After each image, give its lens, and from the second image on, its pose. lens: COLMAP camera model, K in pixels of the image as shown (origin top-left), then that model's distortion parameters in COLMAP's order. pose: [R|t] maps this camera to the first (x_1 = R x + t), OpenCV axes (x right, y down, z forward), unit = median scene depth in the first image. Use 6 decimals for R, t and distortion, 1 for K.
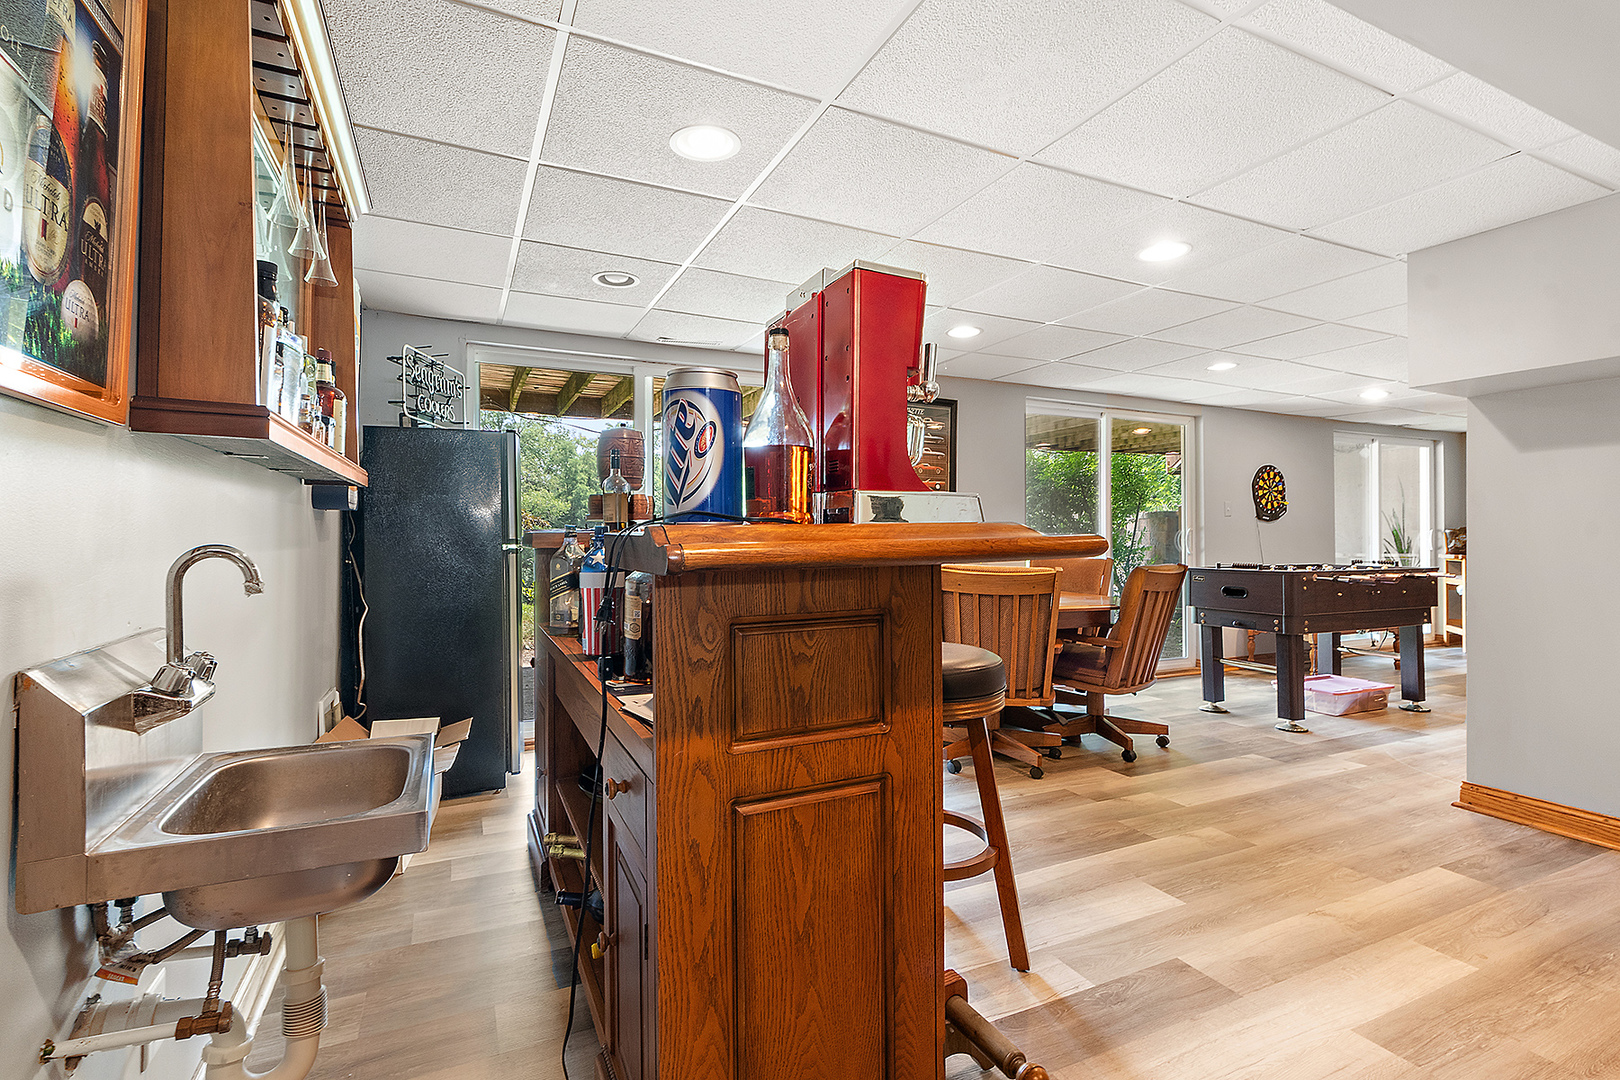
lens RADIAL K [[737.3, 0, 819.3], [0, 737.3, 531.5], [0, 0, 1]] dist [-0.001672, 0.000227]
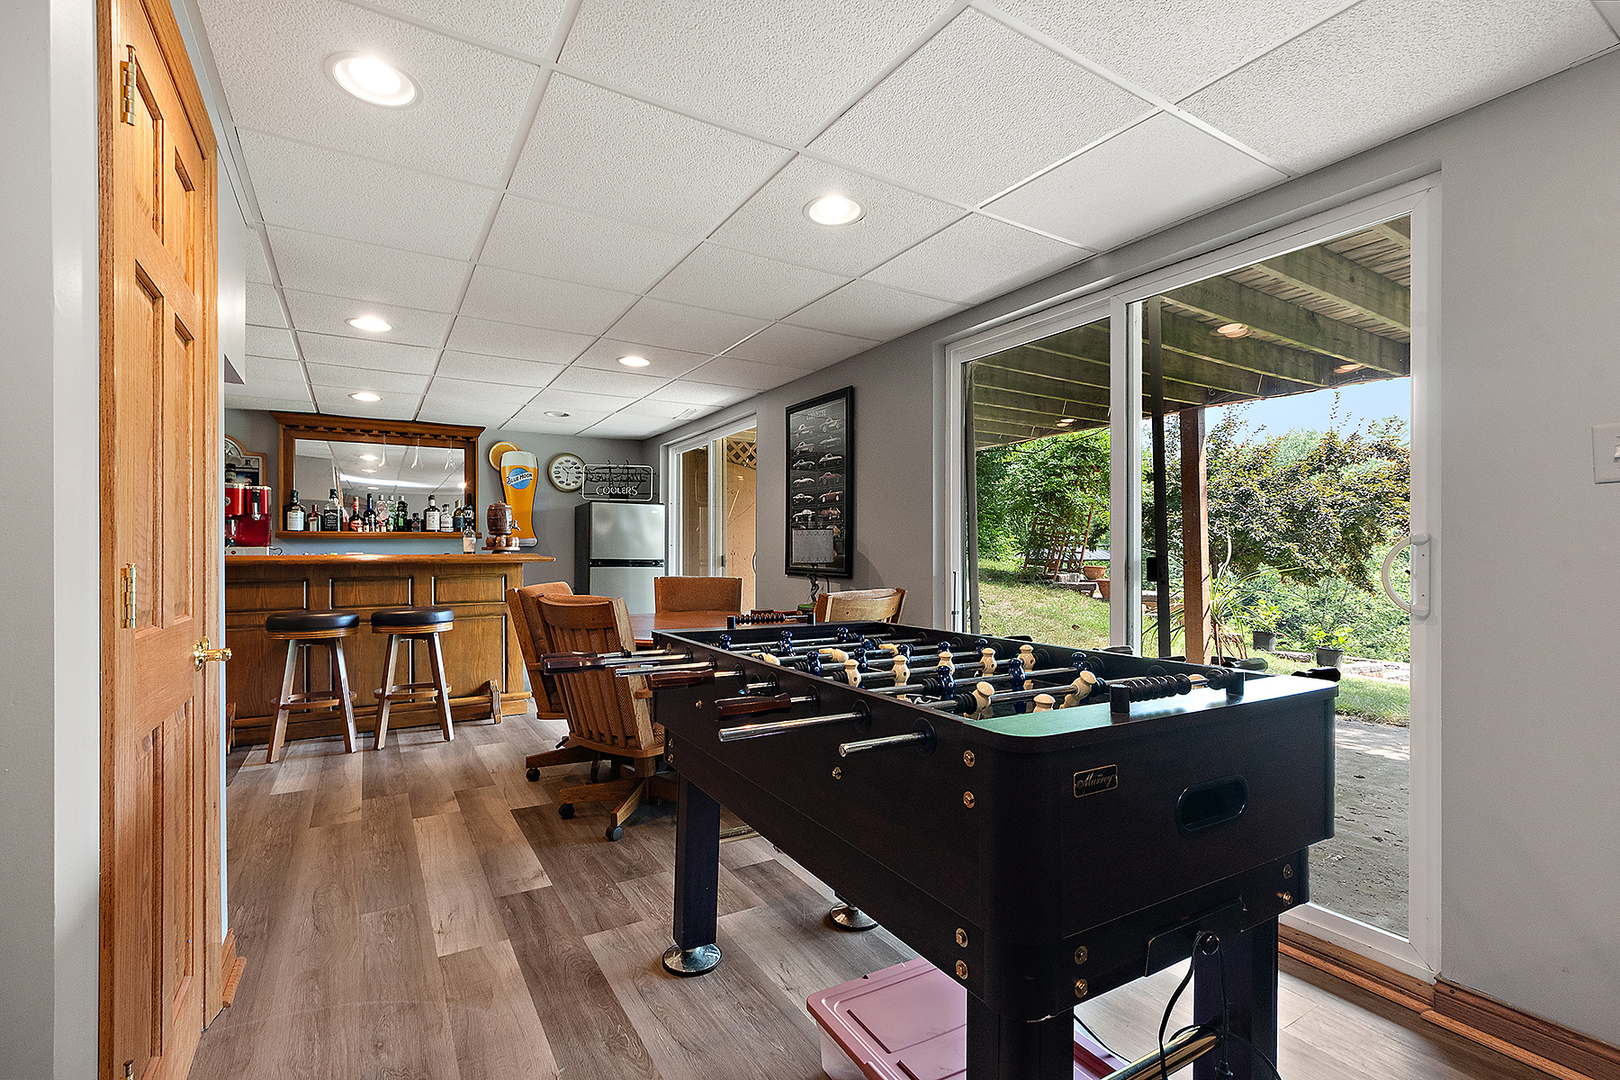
lens RADIAL K [[737.3, 0, 825.8], [0, 737.3, 563.5], [0, 0, 1]] dist [-0.001672, 0.000227]
pose [[0.114927, 0.011665, -0.993305, 1.004747], [0.009007, 0.999878, 0.012785, 0.001481], [0.993333, -0.010416, 0.114808, 0.919749]]
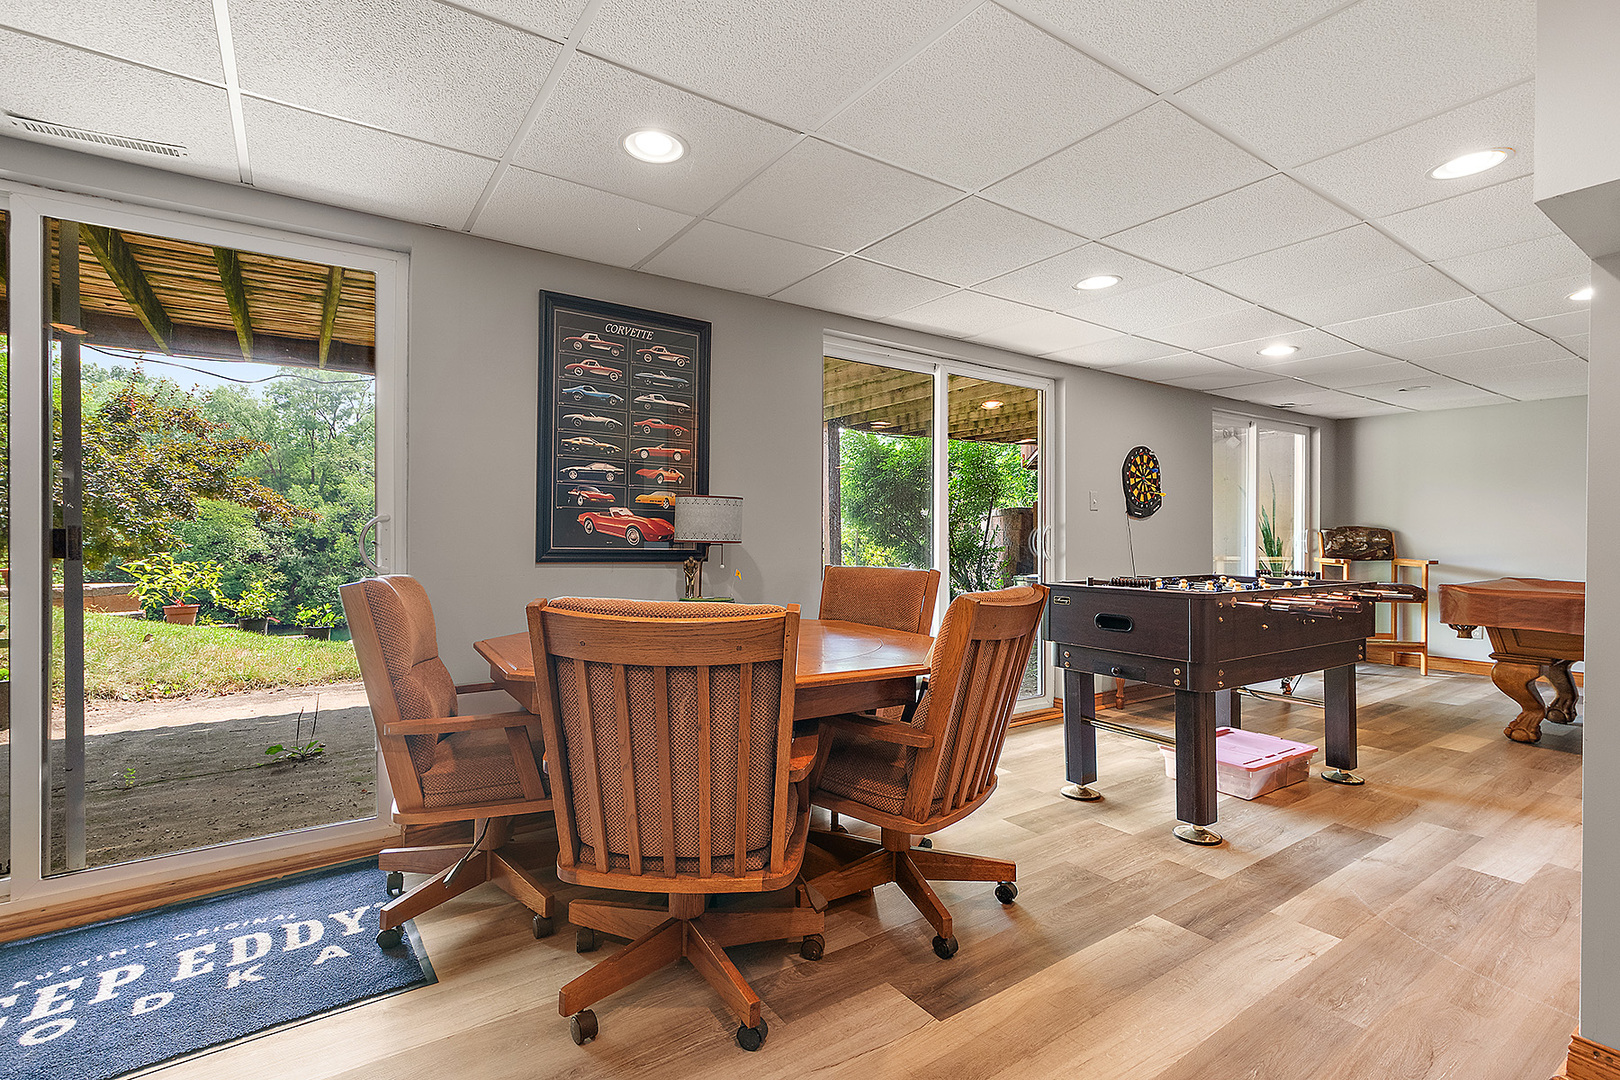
lens RADIAL K [[737.3, 0, 807.8], [0, 737.3, 536.4], [0, 0, 1]] dist [-0.001672, 0.000227]
pose [[0.987823, 0.003048, 0.155549, 0.180775], [-0.004559, 0.999946, 0.009358, 0.000861], [-0.155512, -0.009953, 0.987784, 0.372018]]
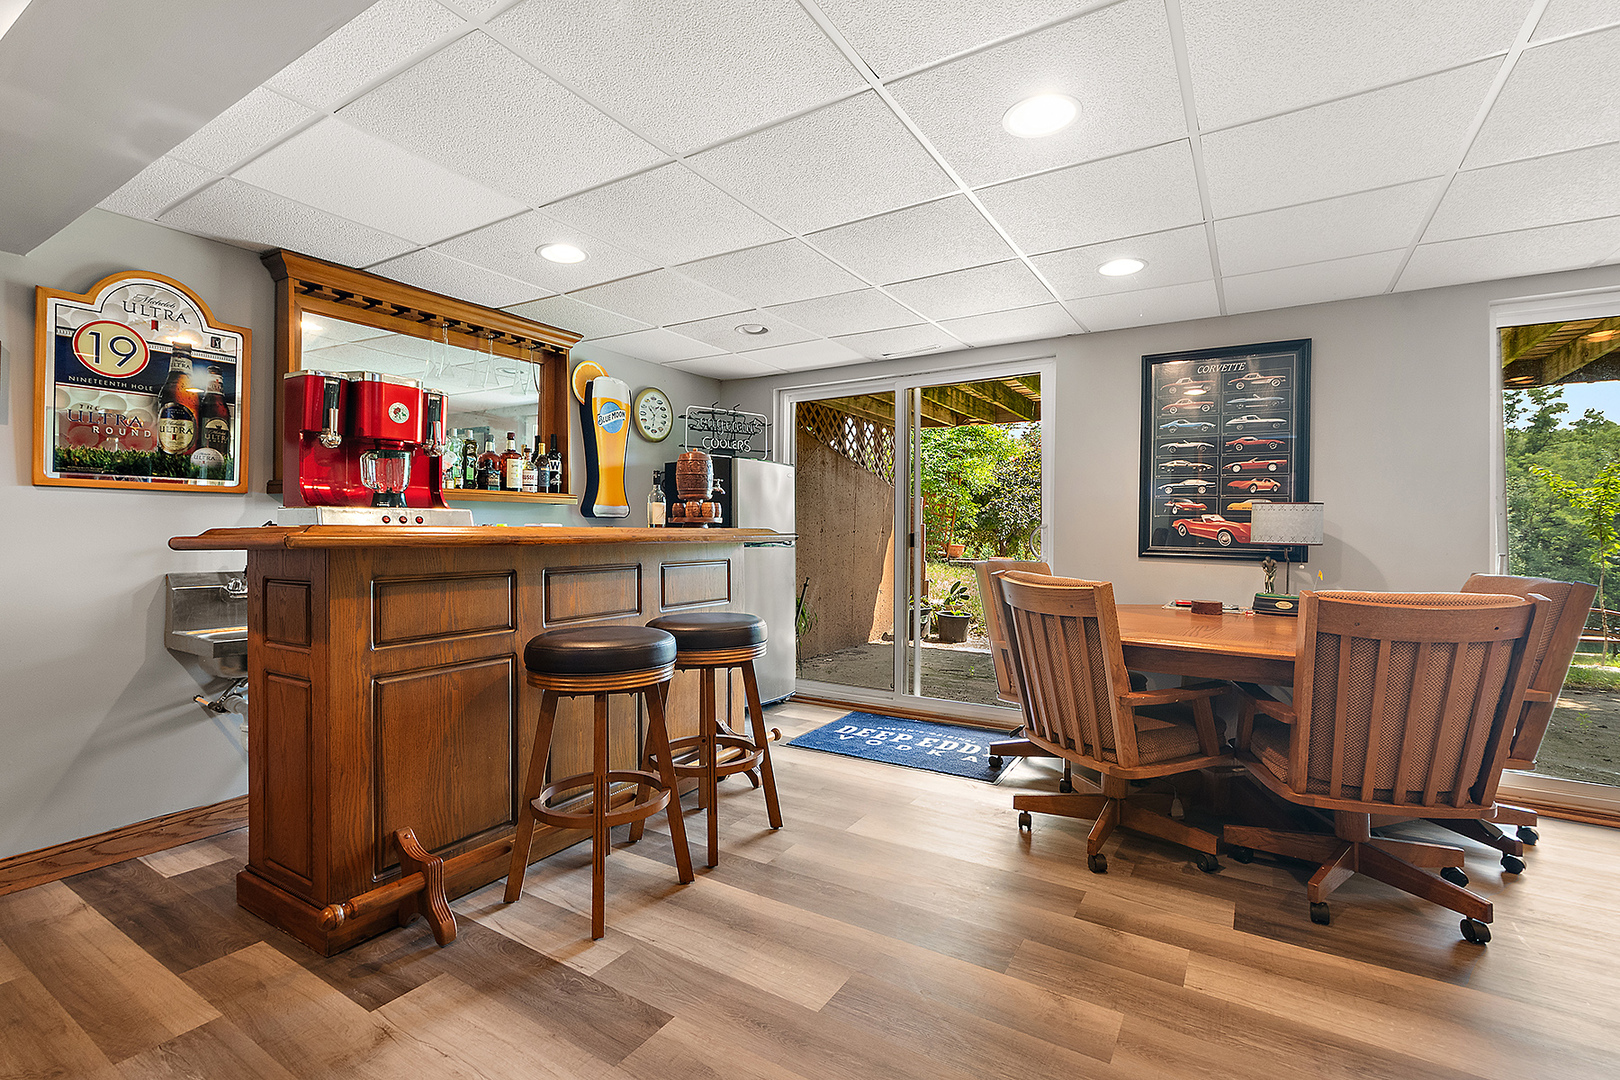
lens RADIAL K [[737.3, 0, 822.2], [0, 737.3, 528.6], [0, 0, 1]] dist [-0.001672, 0.000227]
pose [[0.551351, -0.004424, -0.834262, 0.527566], [0.000752, 0.999988, -0.004806, 0.000550], [0.834273, 0.002023, 0.551348, 0.264332]]
